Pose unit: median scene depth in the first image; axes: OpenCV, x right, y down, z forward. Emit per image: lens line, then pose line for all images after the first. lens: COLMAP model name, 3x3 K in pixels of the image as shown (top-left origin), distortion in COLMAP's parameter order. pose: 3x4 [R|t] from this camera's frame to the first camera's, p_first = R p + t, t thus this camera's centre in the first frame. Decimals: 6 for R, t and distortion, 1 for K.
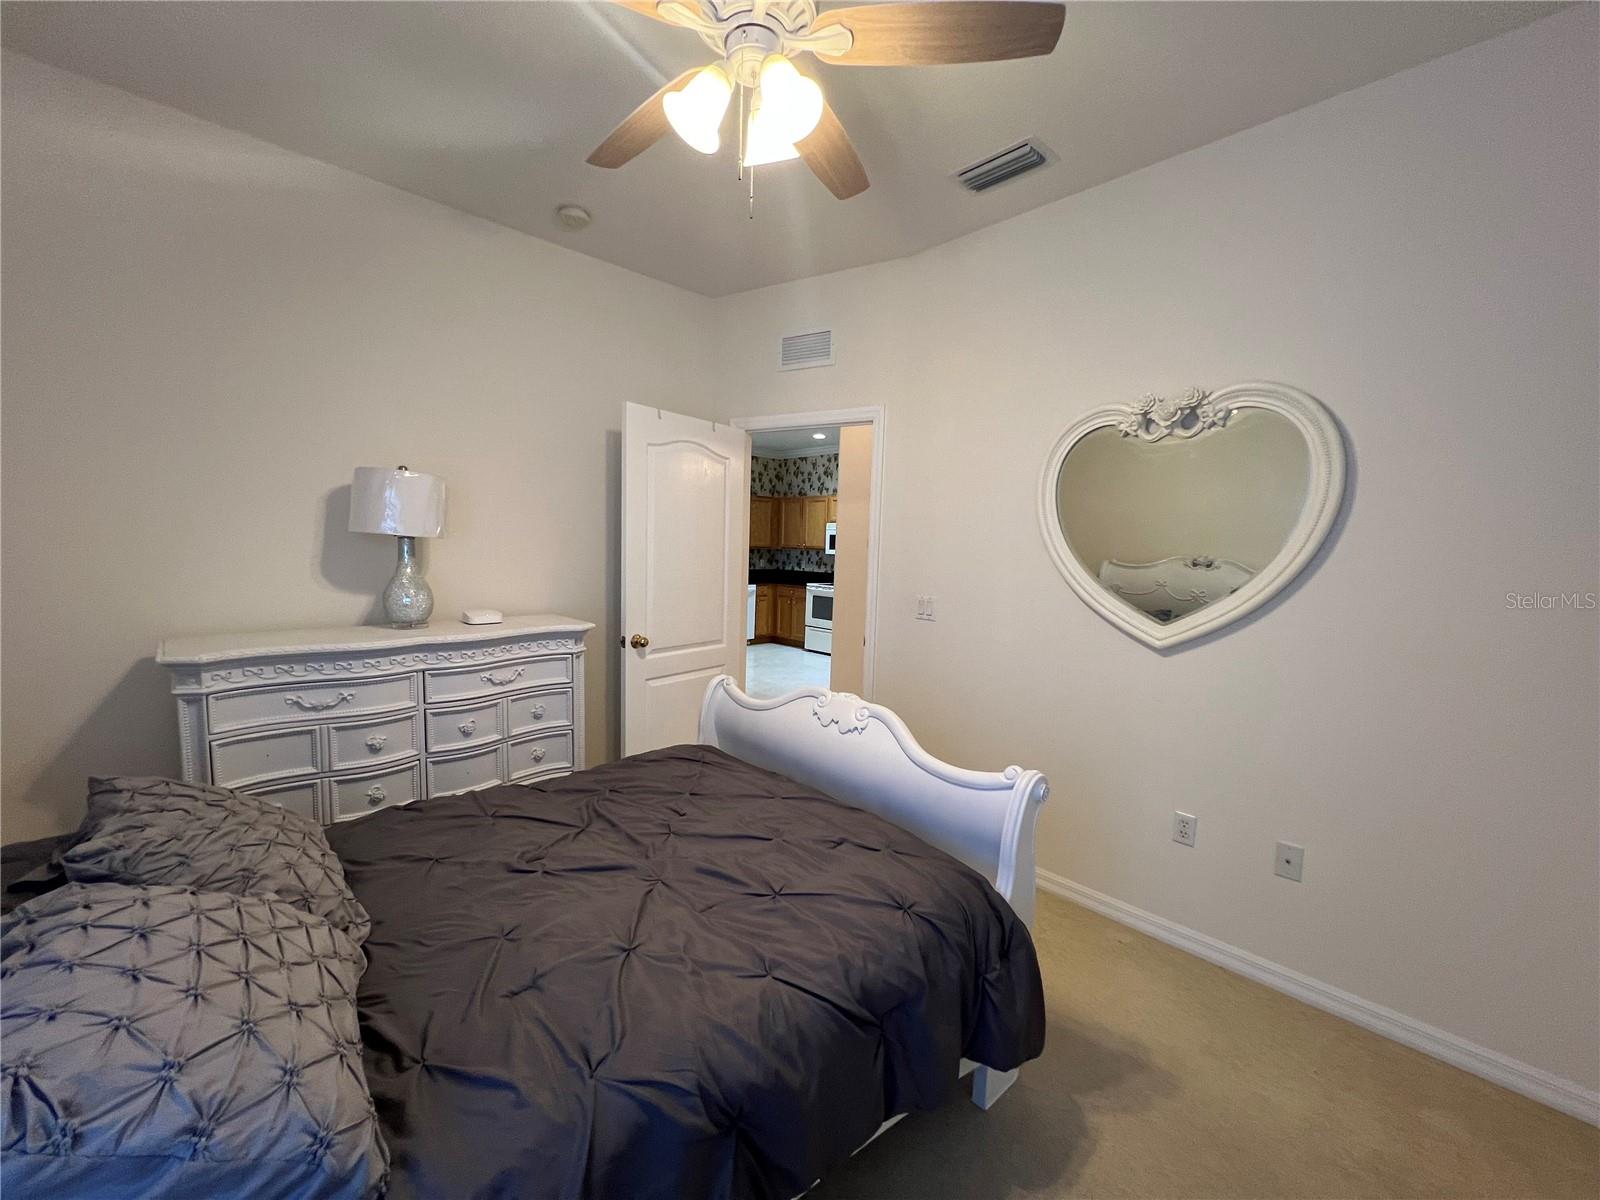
lens RADIAL K [[640.8, 0, 800.8], [0, 640.8, 604.3], [0, 0, 1]] dist [-0.001510, 0.000012]
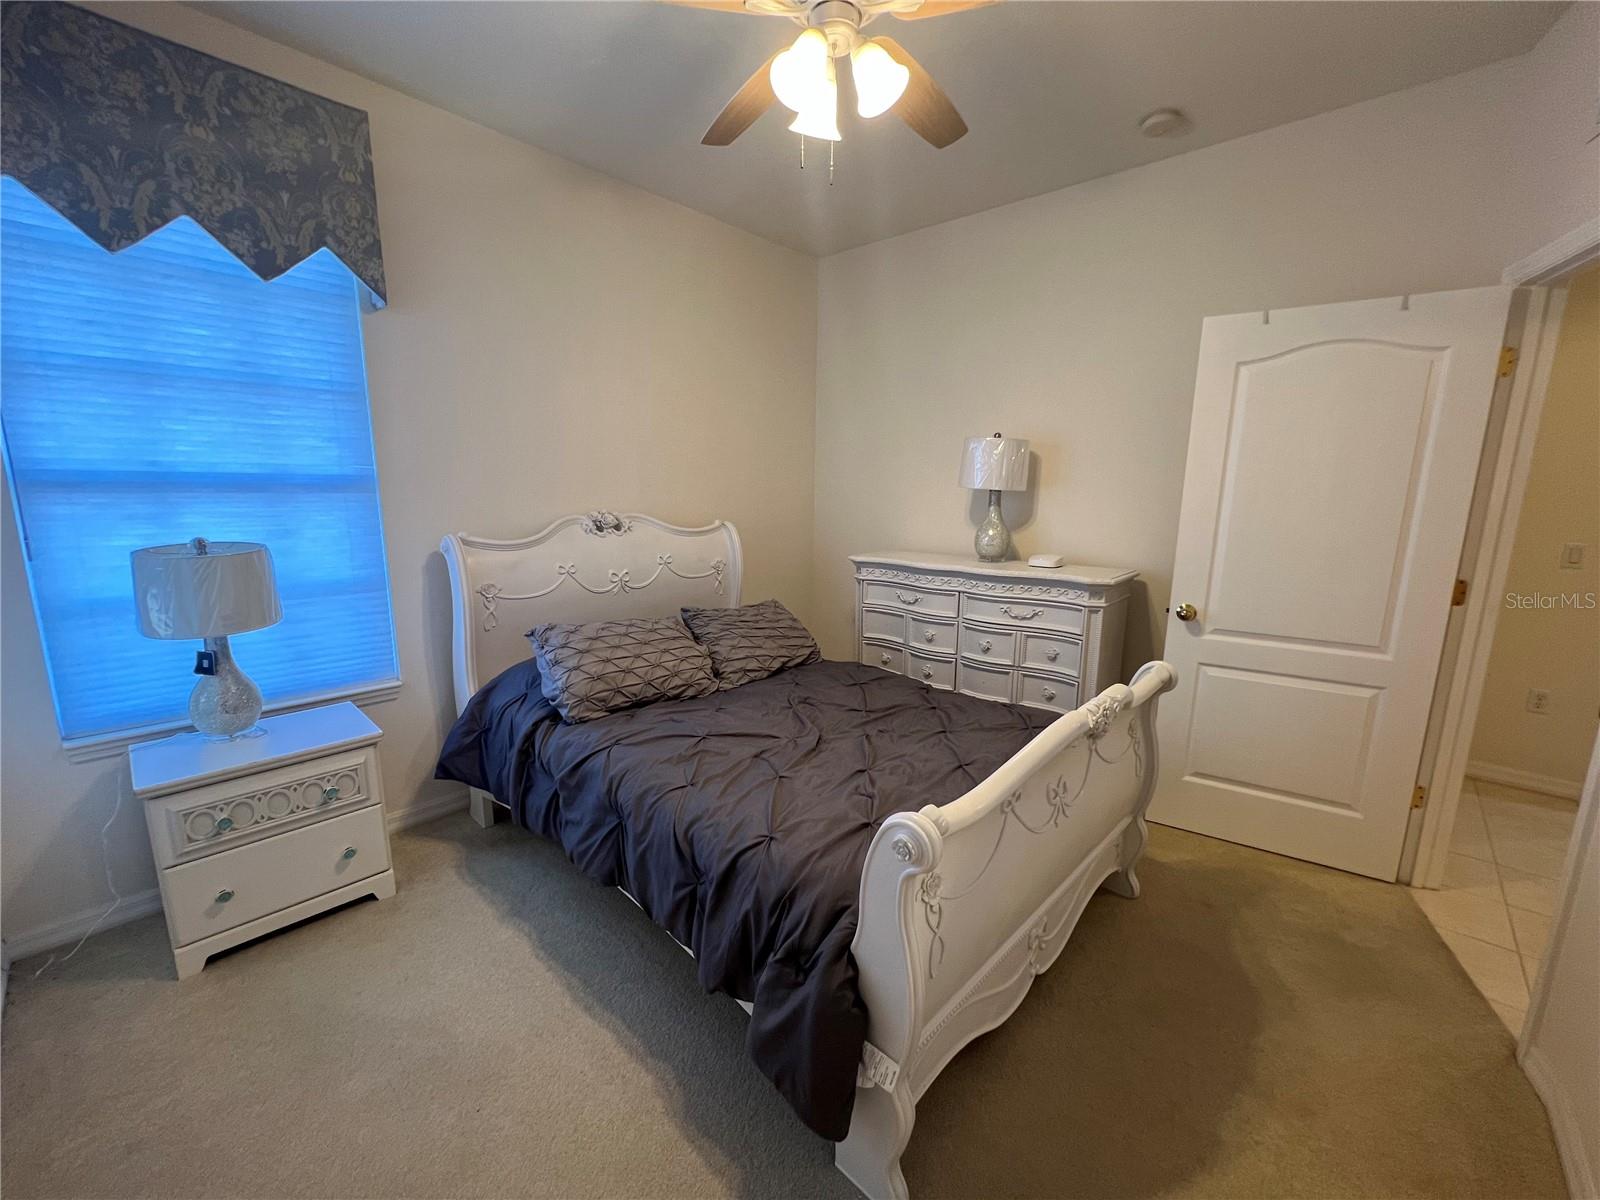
lens RADIAL K [[641.5, 0, 801.2], [0, 641.5, 603.5], [0, 0, 1]] dist [-0.001675, 0.000125]
pose [[0.045660, 0.165599, -0.985136, 0.638925], [-0.087850, 0.983009, 0.161170, -0.051647], [0.995087, 0.079185, 0.059432, 0.559310]]
